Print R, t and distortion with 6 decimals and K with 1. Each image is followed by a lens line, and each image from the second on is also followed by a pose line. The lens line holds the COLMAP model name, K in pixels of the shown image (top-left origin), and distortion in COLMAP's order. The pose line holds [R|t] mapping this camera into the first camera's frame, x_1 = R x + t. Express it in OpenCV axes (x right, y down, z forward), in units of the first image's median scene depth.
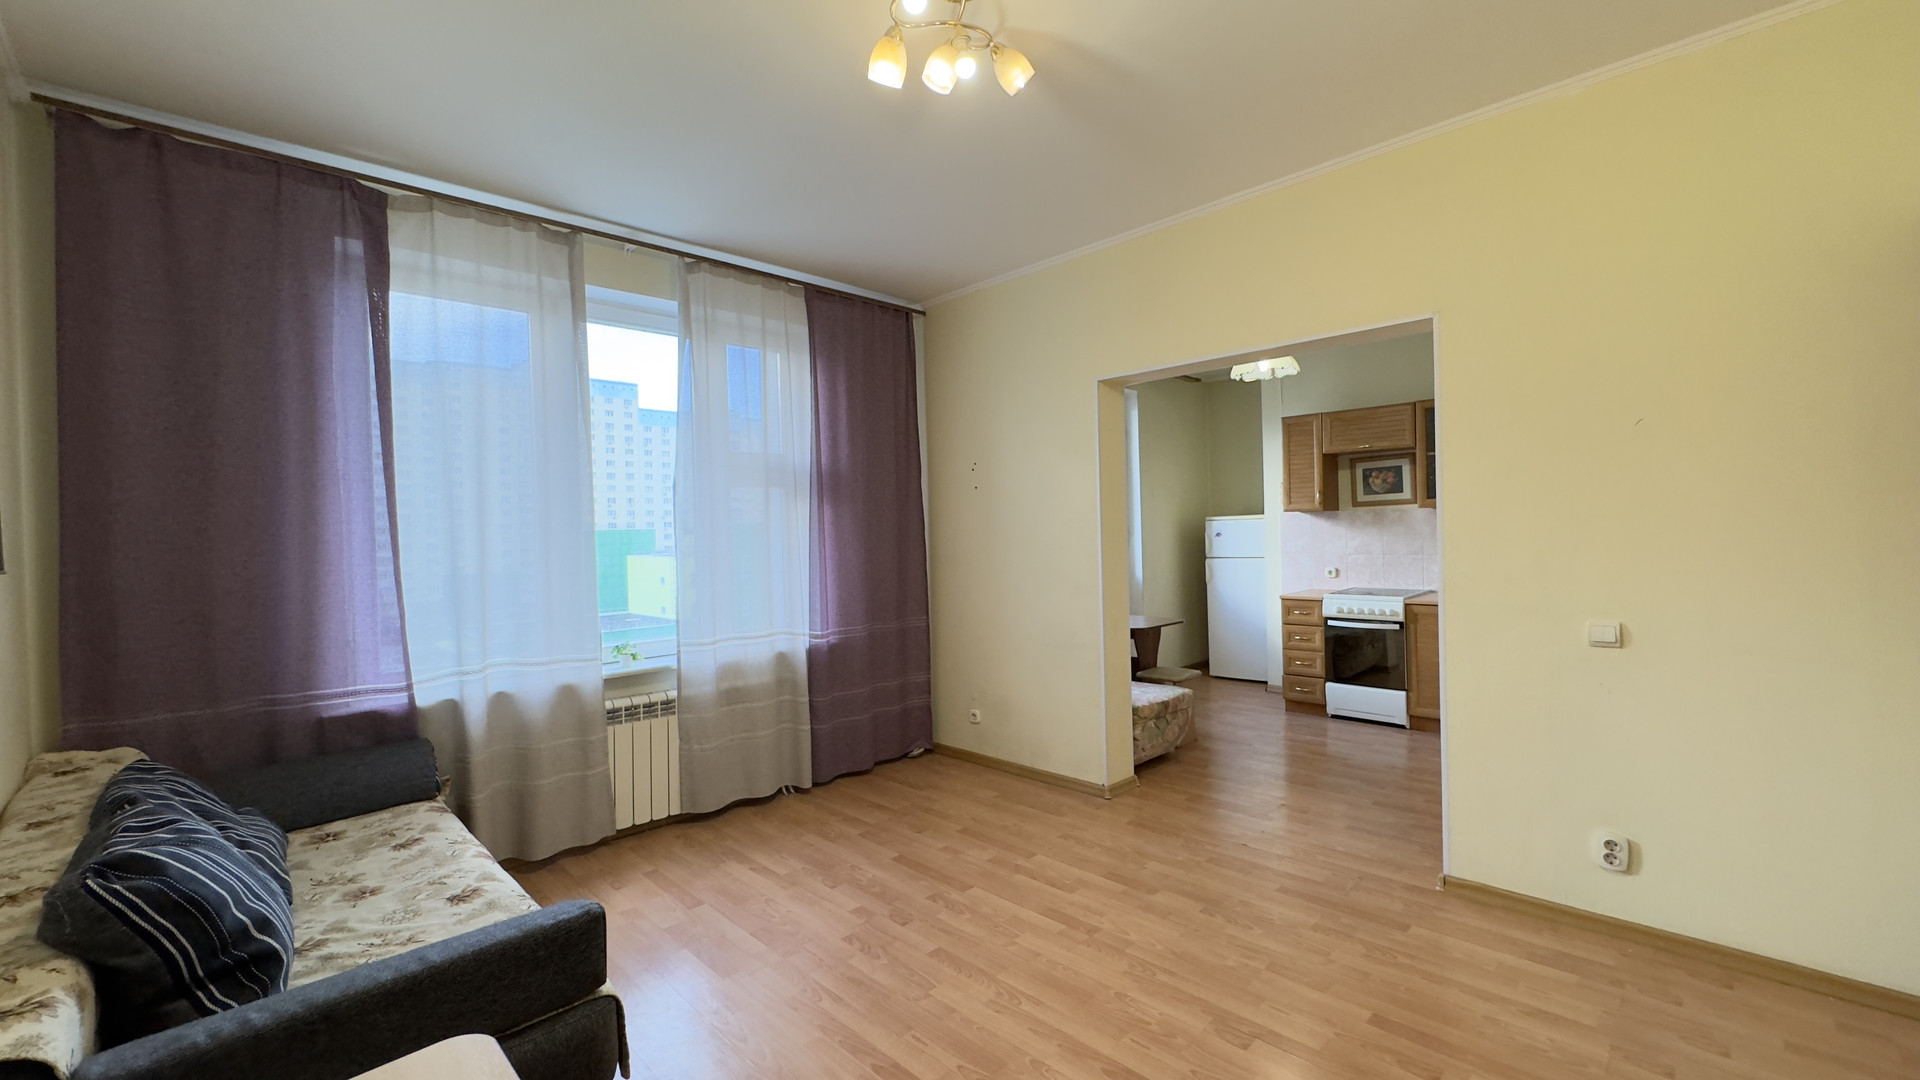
lens RADIAL K [[765.7, 0, 964.8], [0, 765.7, 538.9], [0, 0, 1]] dist [-0.007304, 0.000085]
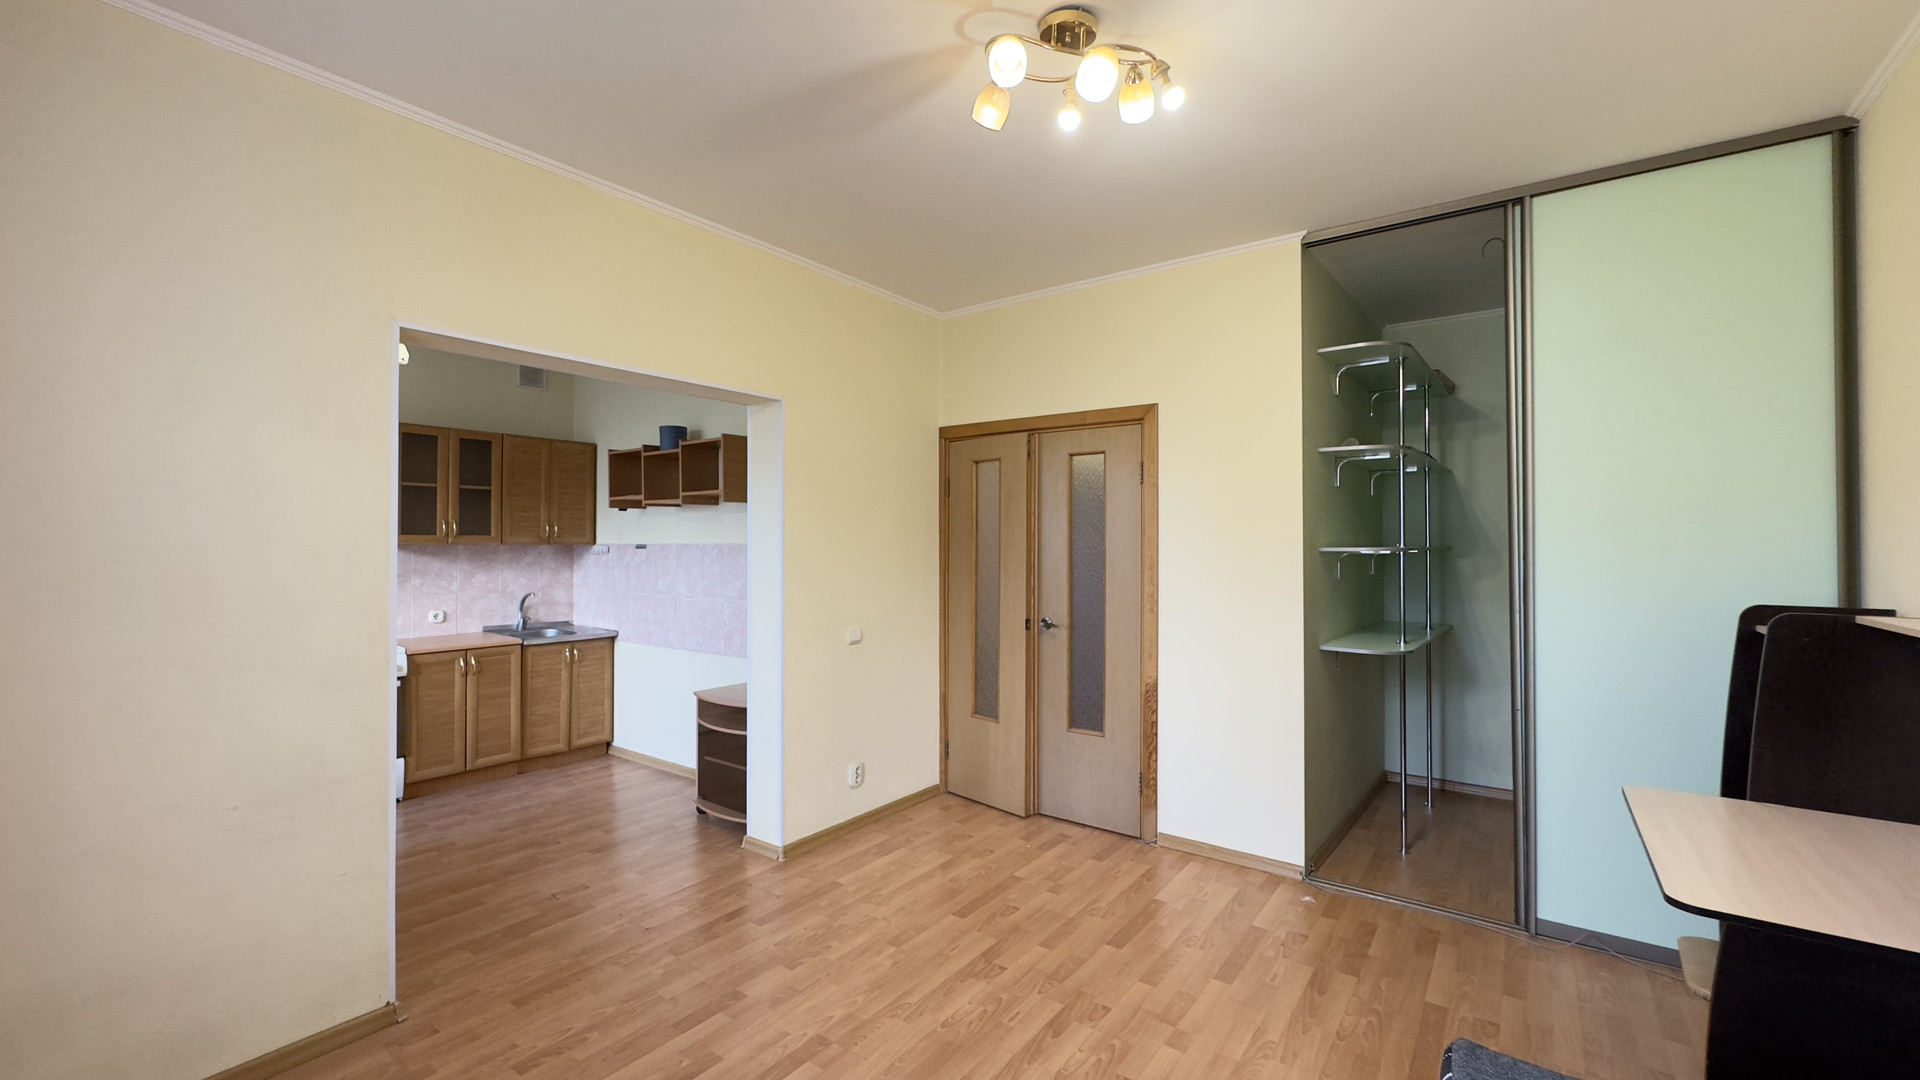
lens RADIAL K [[765.7, 0, 964.8], [0, 765.7, 538.9], [0, 0, 1]] dist [-0.007304, 0.000085]
pose [[-0.150163, 0.032046, 0.988142, -0.556331], [0.014963, 0.999434, -0.030138, -0.016509], [-0.988548, 0.010260, -0.150558, 0.745283]]
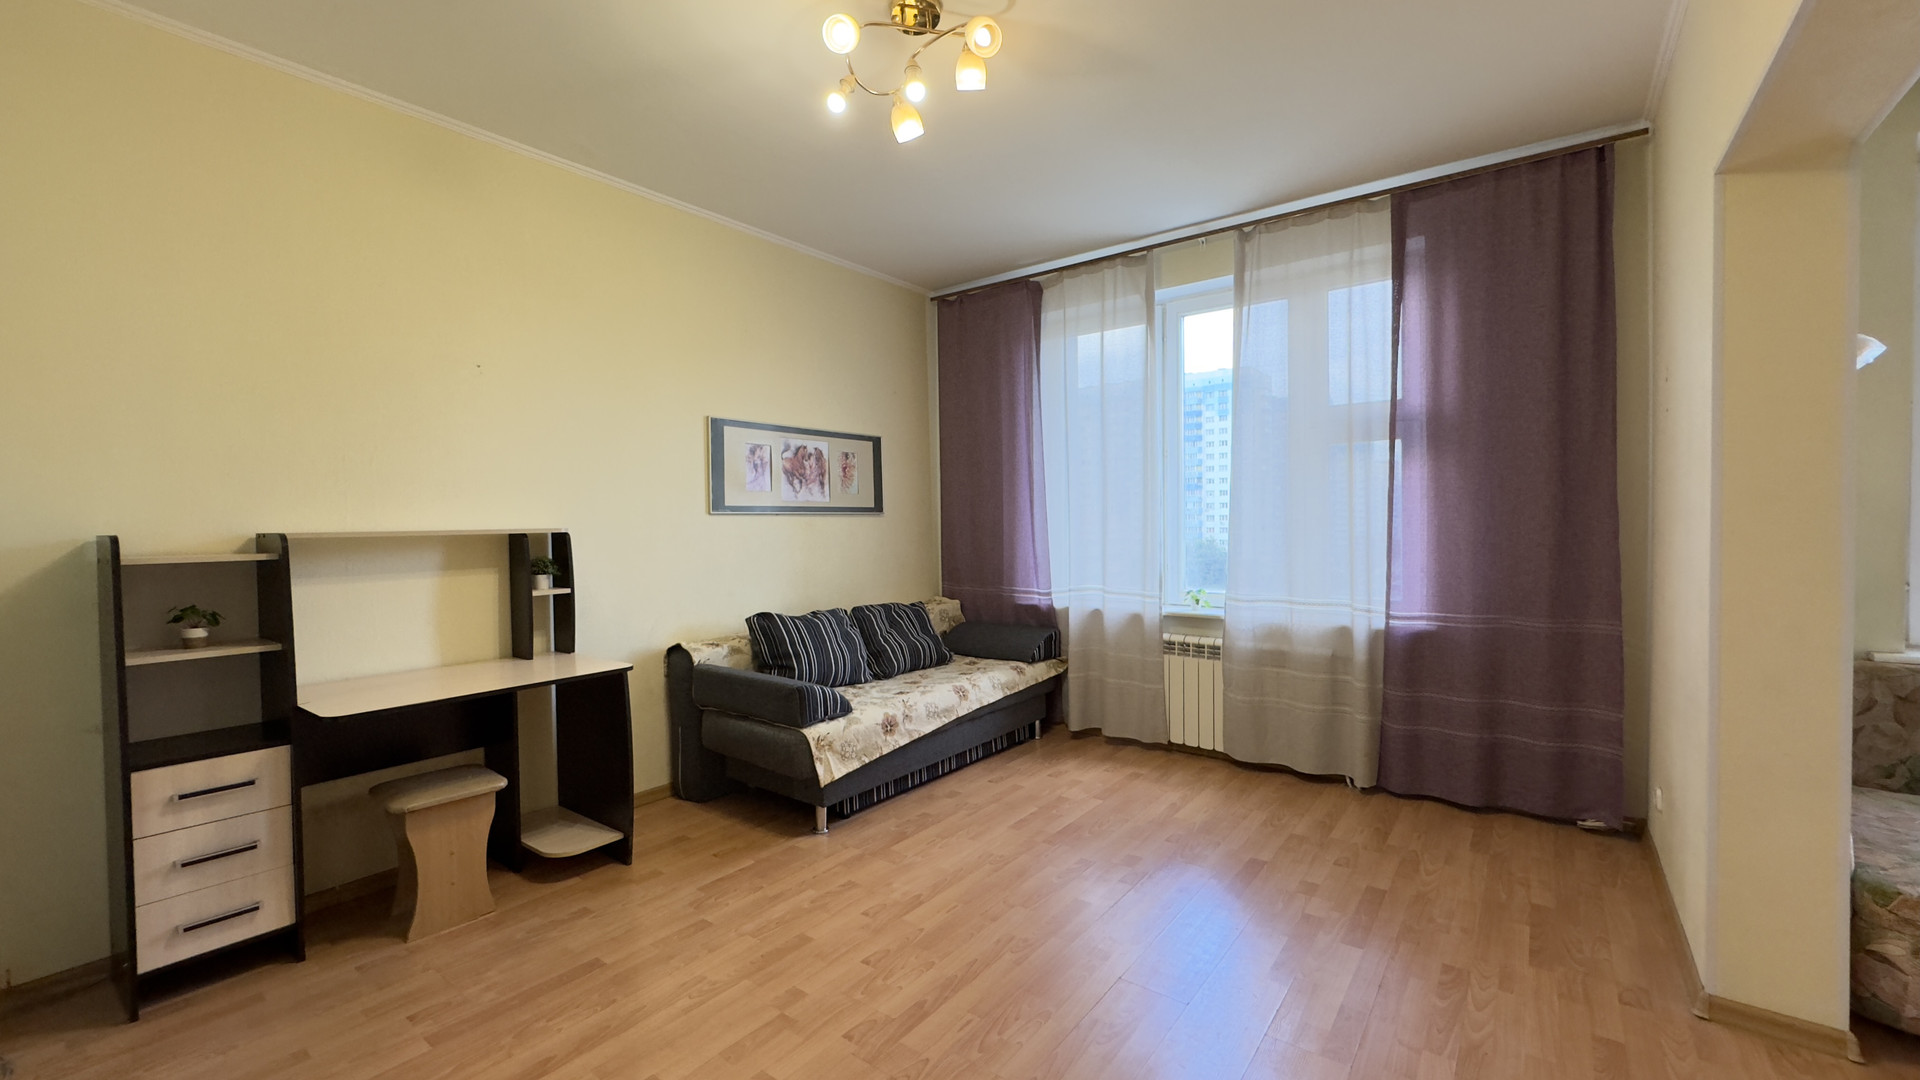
lens RADIAL K [[765.7, 0, 964.8], [0, 765.7, 538.9], [0, 0, 1]] dist [-0.007304, 0.000085]
pose [[0.141326, 0.047846, -0.988806, 0.686328], [-0.001928, 0.998843, 0.048056, 0.004957], [0.989961, -0.004885, 0.141254, 0.521400]]
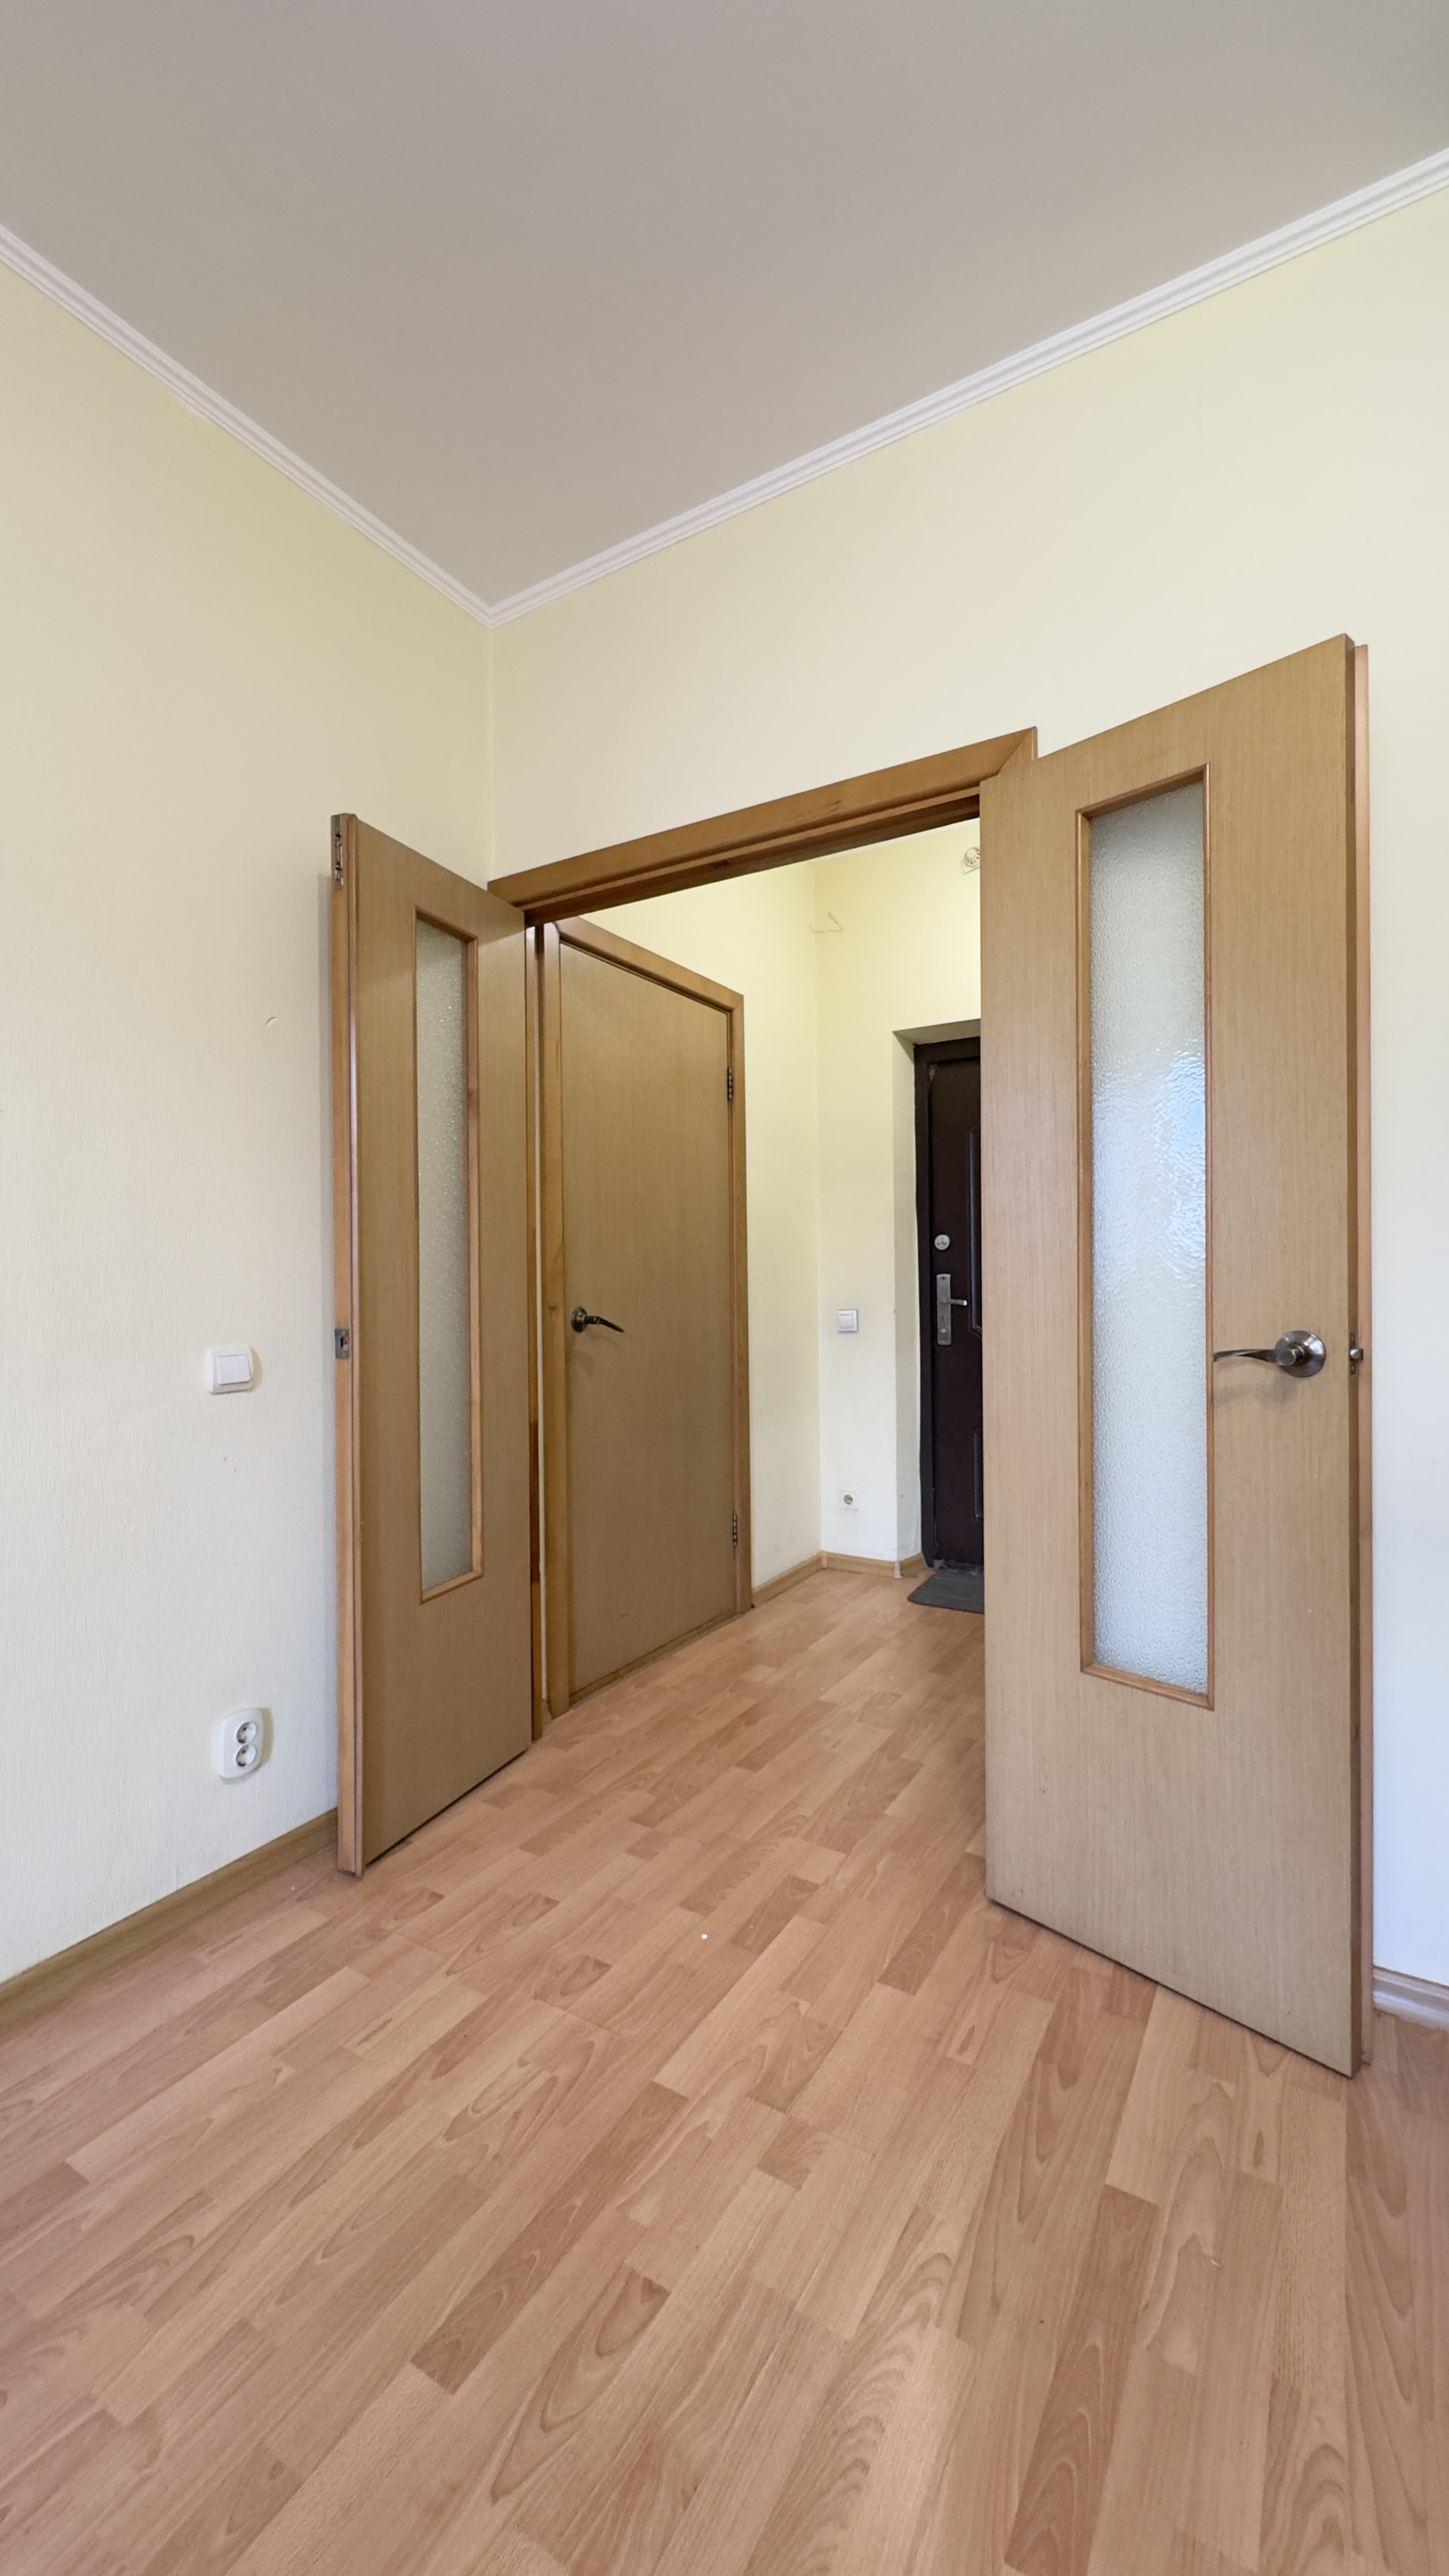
lens RADIAL K [[1027.3, 0, 731.3], [0, 1027.3, 1279.0], [0, 0, 1]] dist [-0.007304, 0.000085]
pose [[-0.245817, 0.031199, 0.968814, -0.005703], [0.027690, 0.999300, -0.025154, 0.064351], [-0.968921, 0.020643, -0.246508, 0.606072]]
